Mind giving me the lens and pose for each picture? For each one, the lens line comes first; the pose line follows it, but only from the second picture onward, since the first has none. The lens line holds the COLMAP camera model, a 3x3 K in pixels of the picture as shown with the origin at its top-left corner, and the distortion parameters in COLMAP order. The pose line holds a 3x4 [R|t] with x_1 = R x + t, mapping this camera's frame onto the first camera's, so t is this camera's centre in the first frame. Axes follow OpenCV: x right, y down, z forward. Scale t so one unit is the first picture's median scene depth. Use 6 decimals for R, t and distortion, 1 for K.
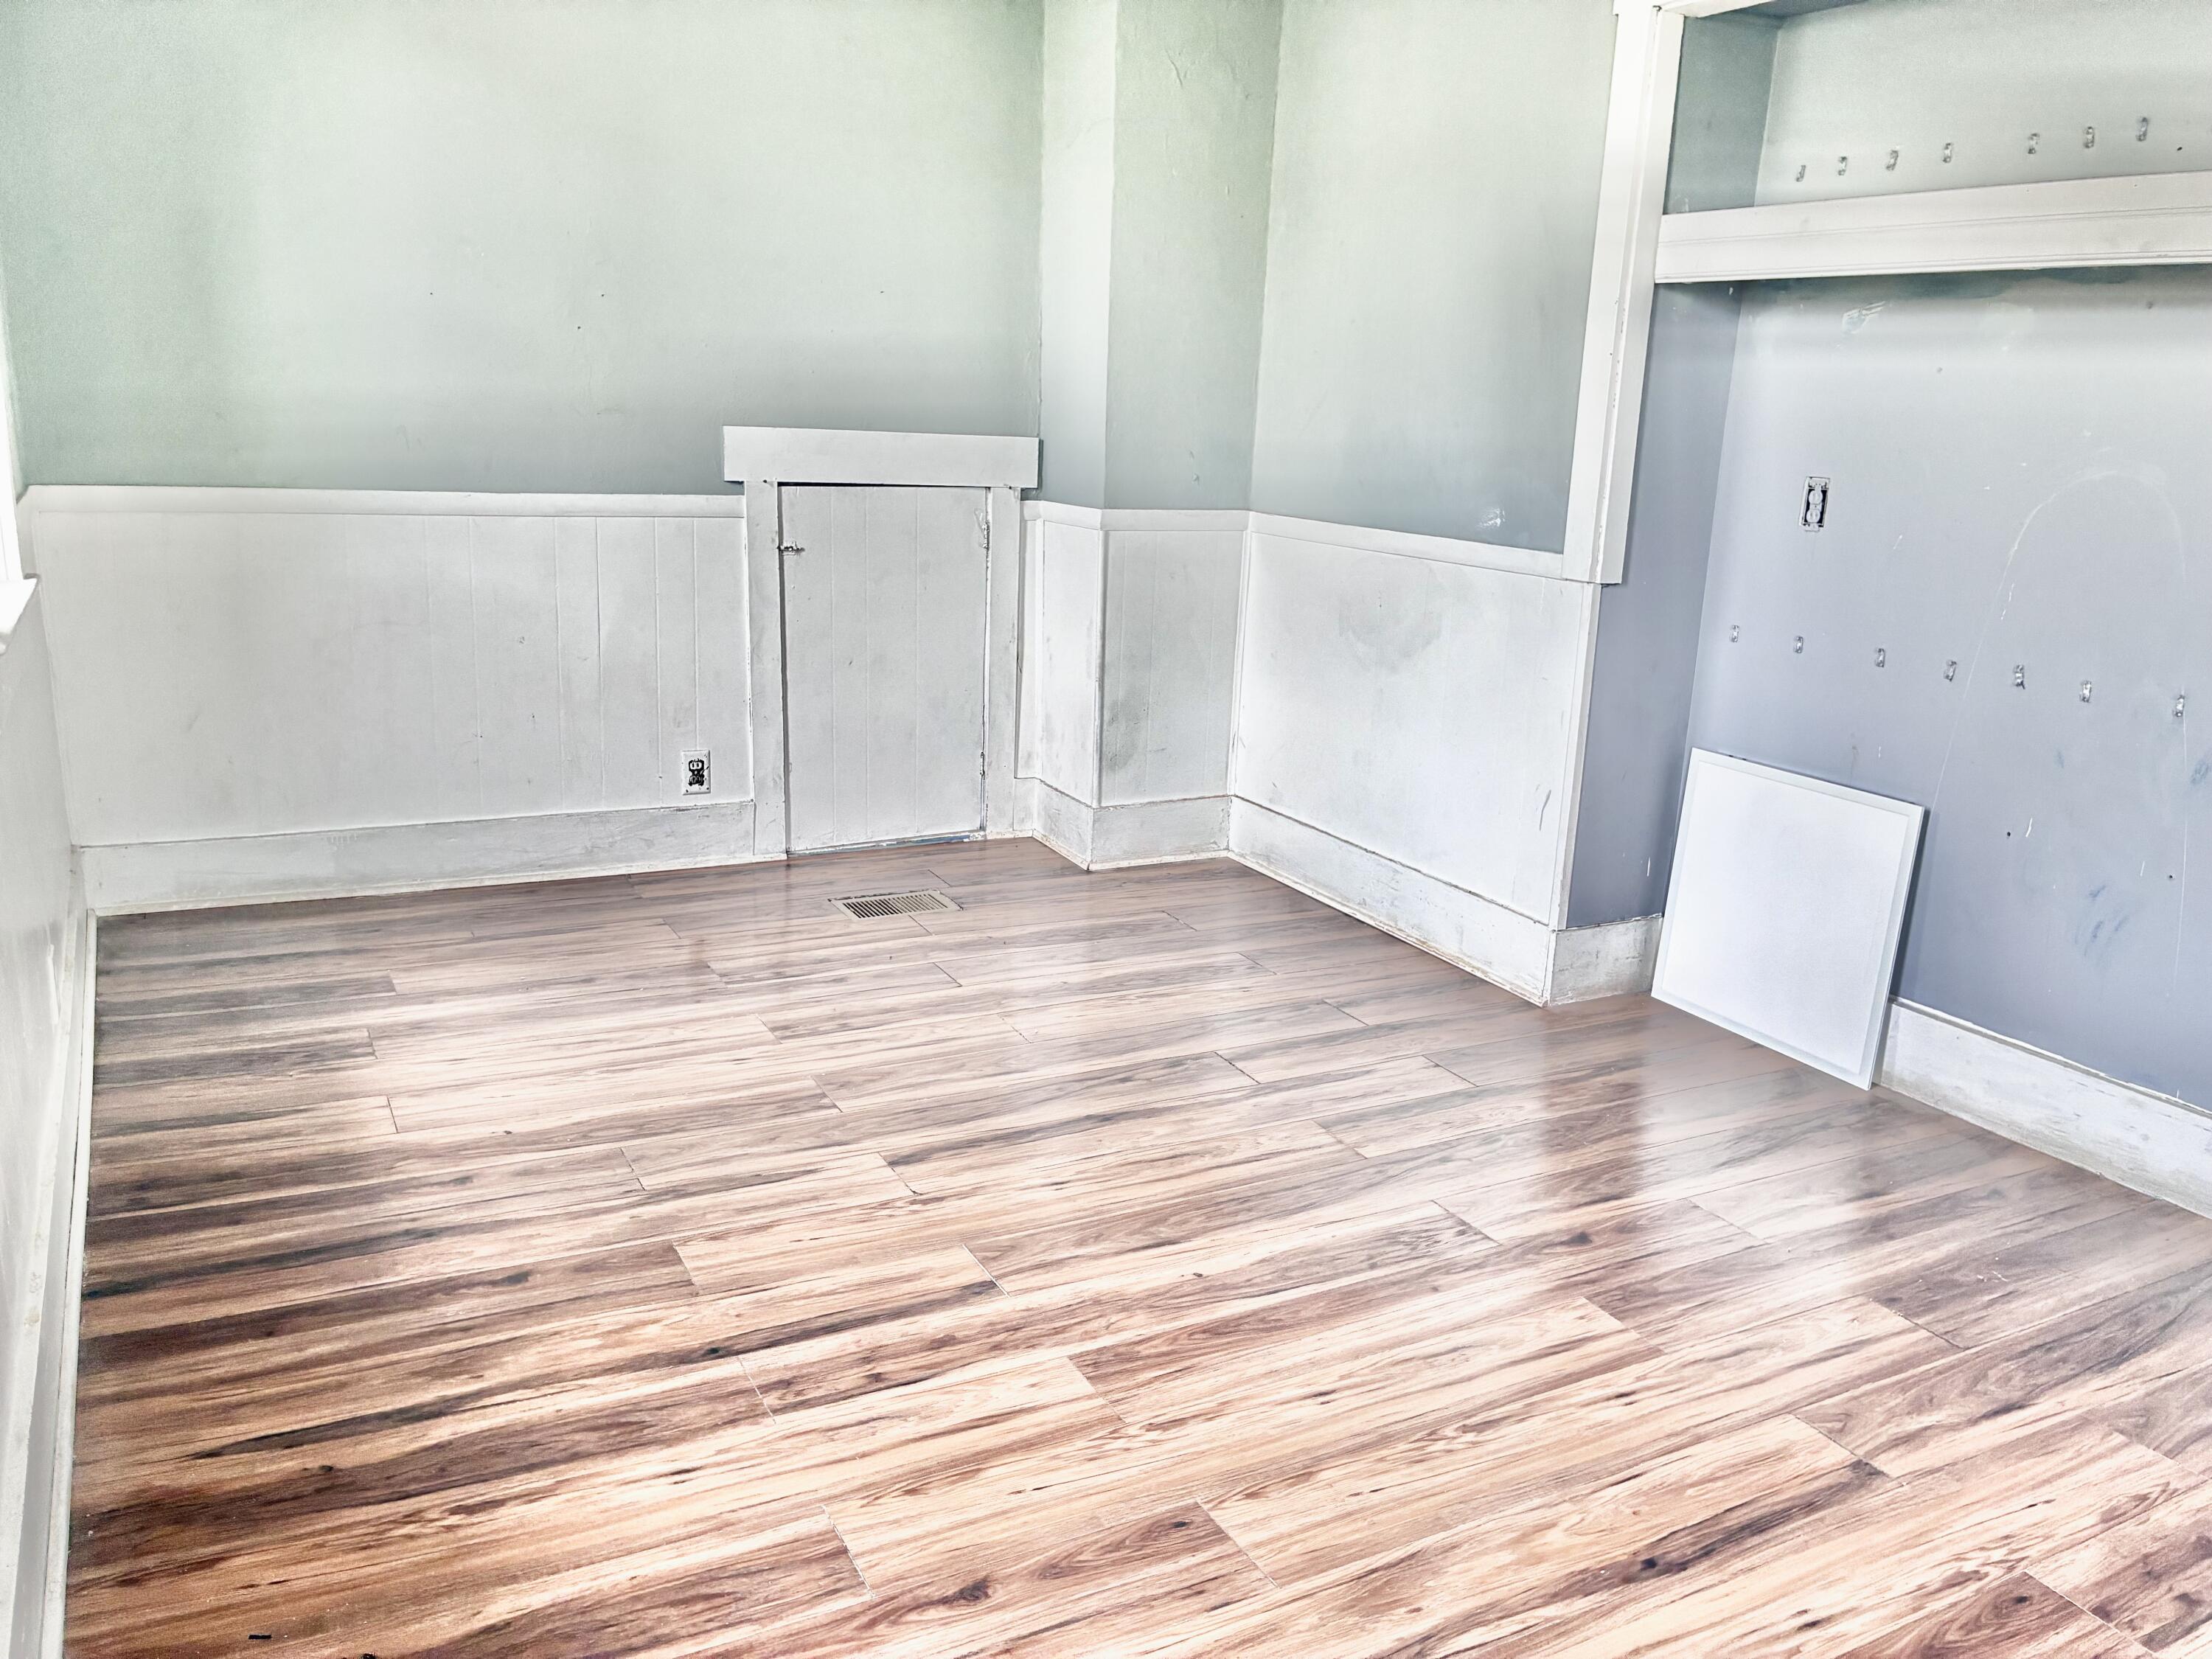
lens RADIAL K [[1675.0, 0, 1106.0], [0, 1675.0, 829.5], [0, 0, 1]] dist [0.006769, -0.006017]
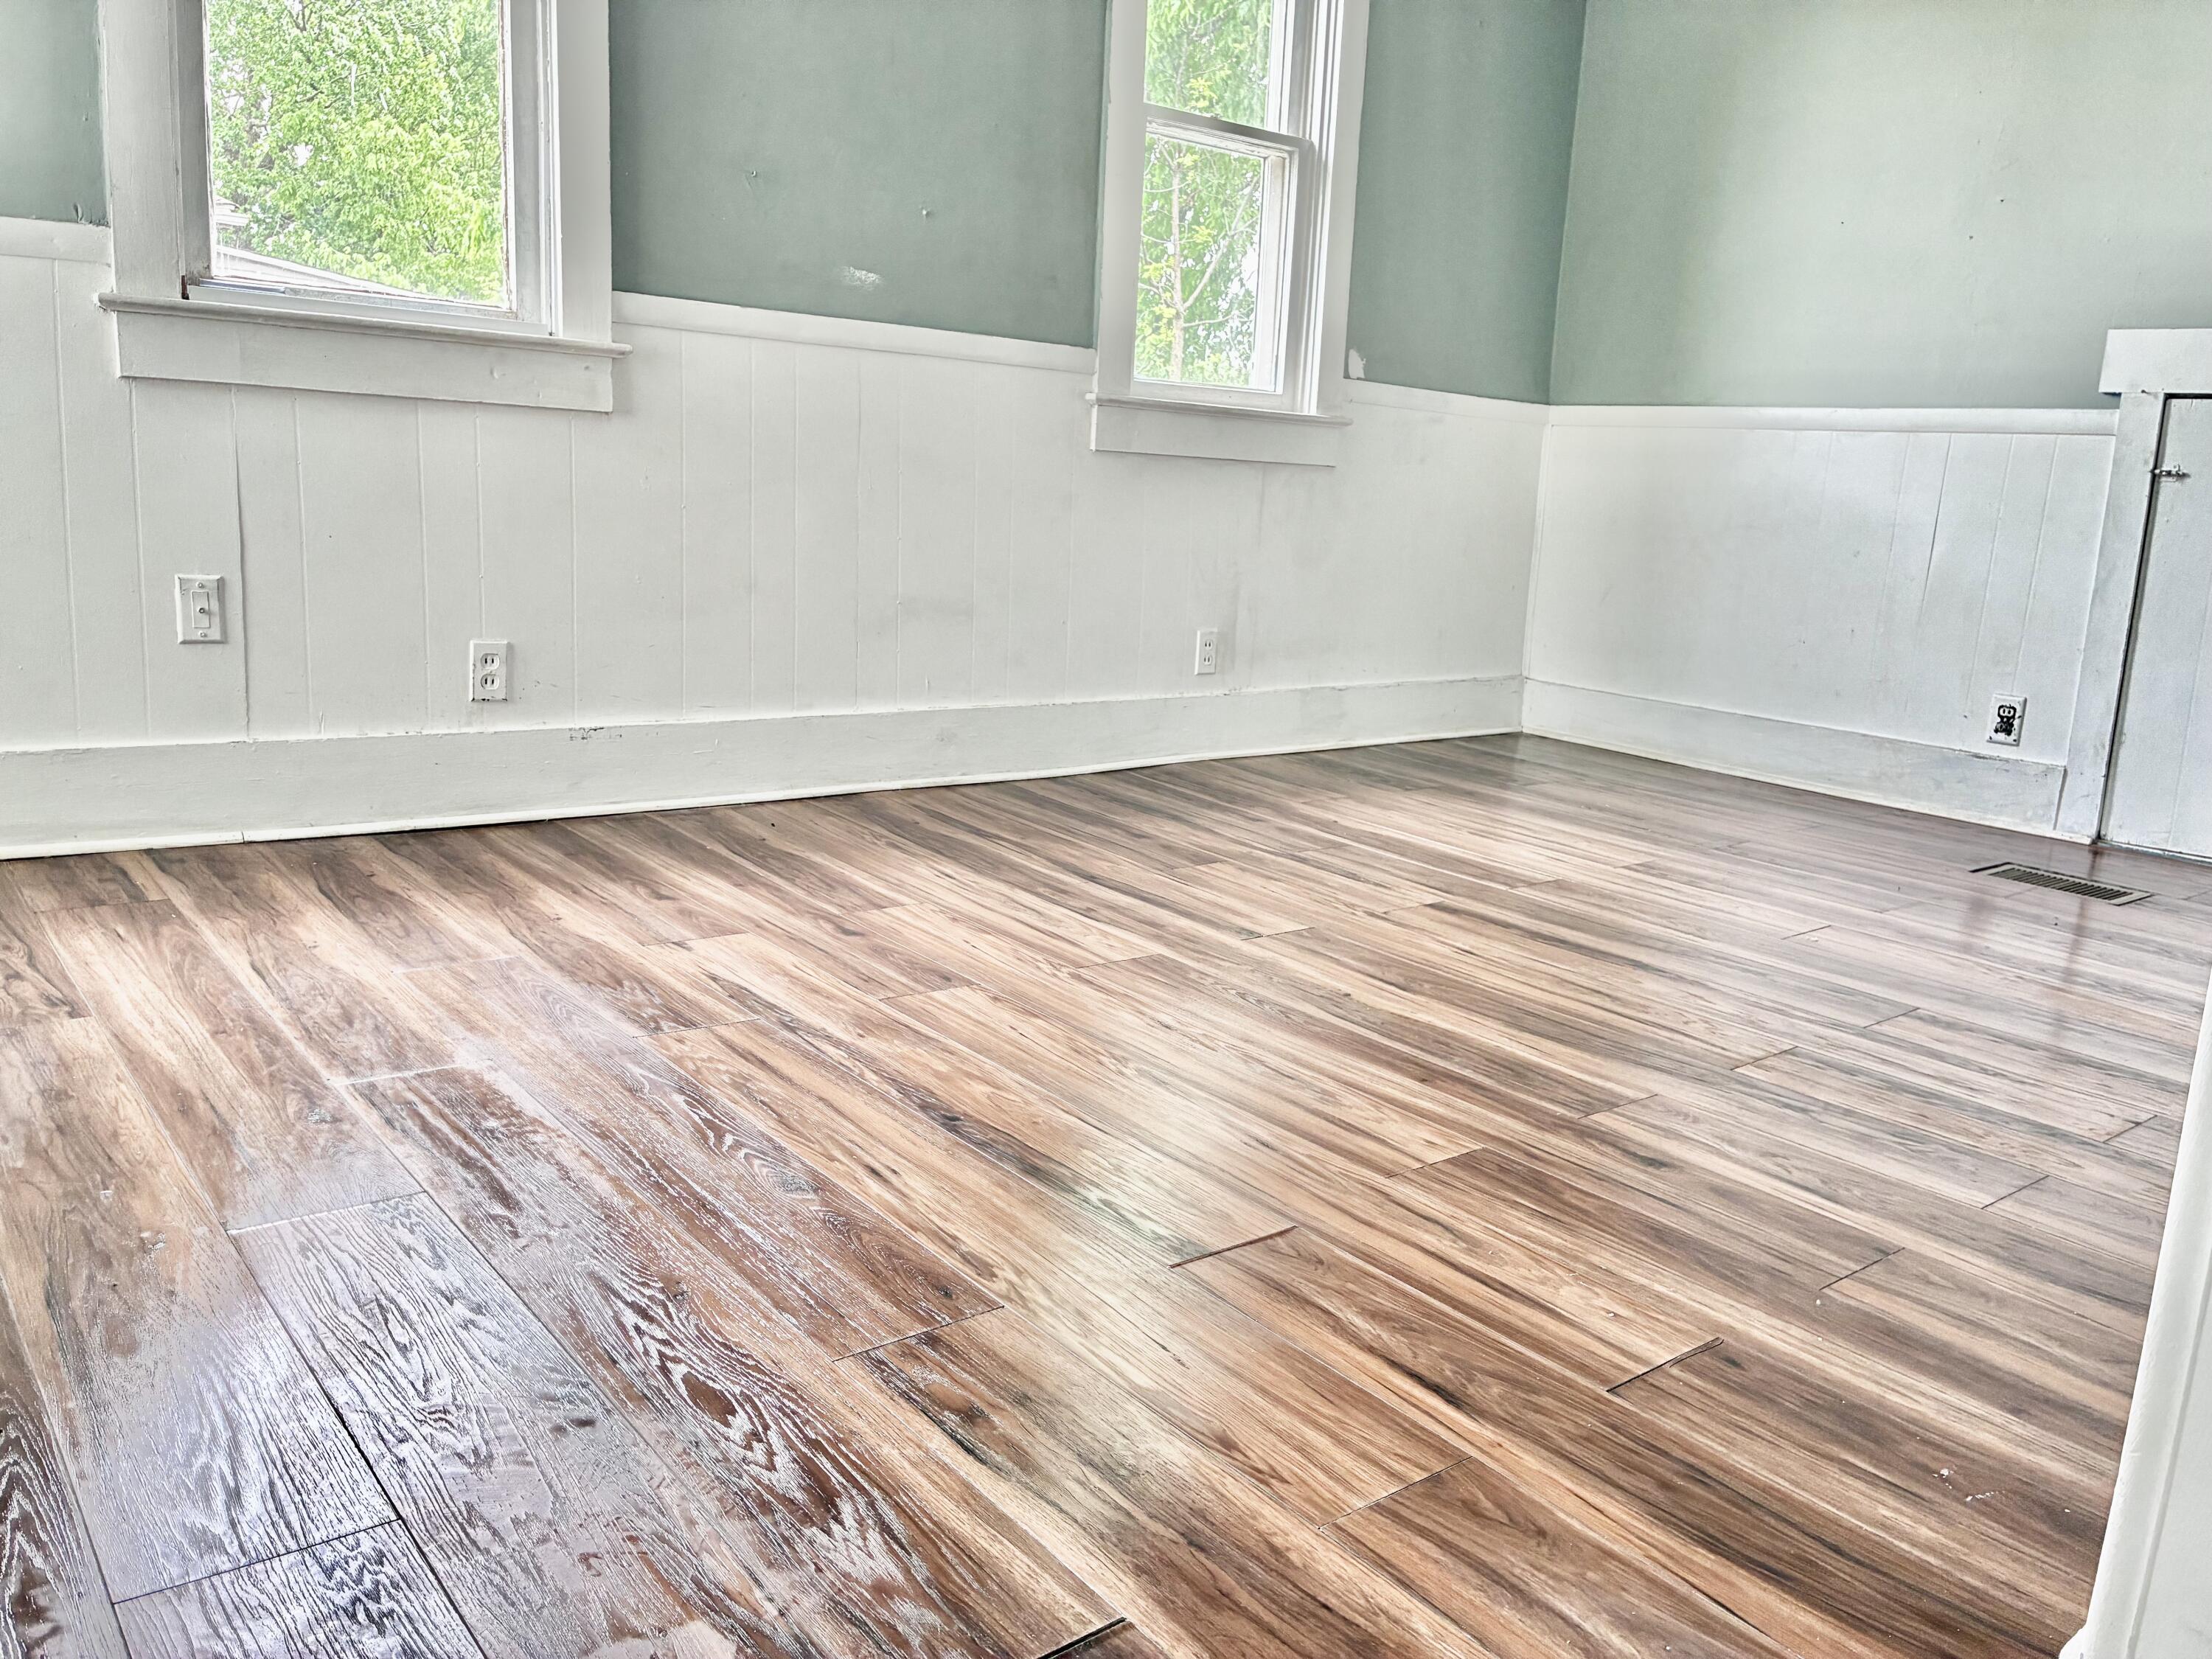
lens RADIAL K [[1675.0, 0, 1106.0], [0, 1675.0, 829.5], [0, 0, 1]] dist [0.006769, -0.006017]
pose [[0.186168, 0.178410, -0.966184, 0.818064], [-0.290351, 0.949445, 0.119373, 0.081941], [0.938636, 0.258309, 0.228558, 0.520935]]
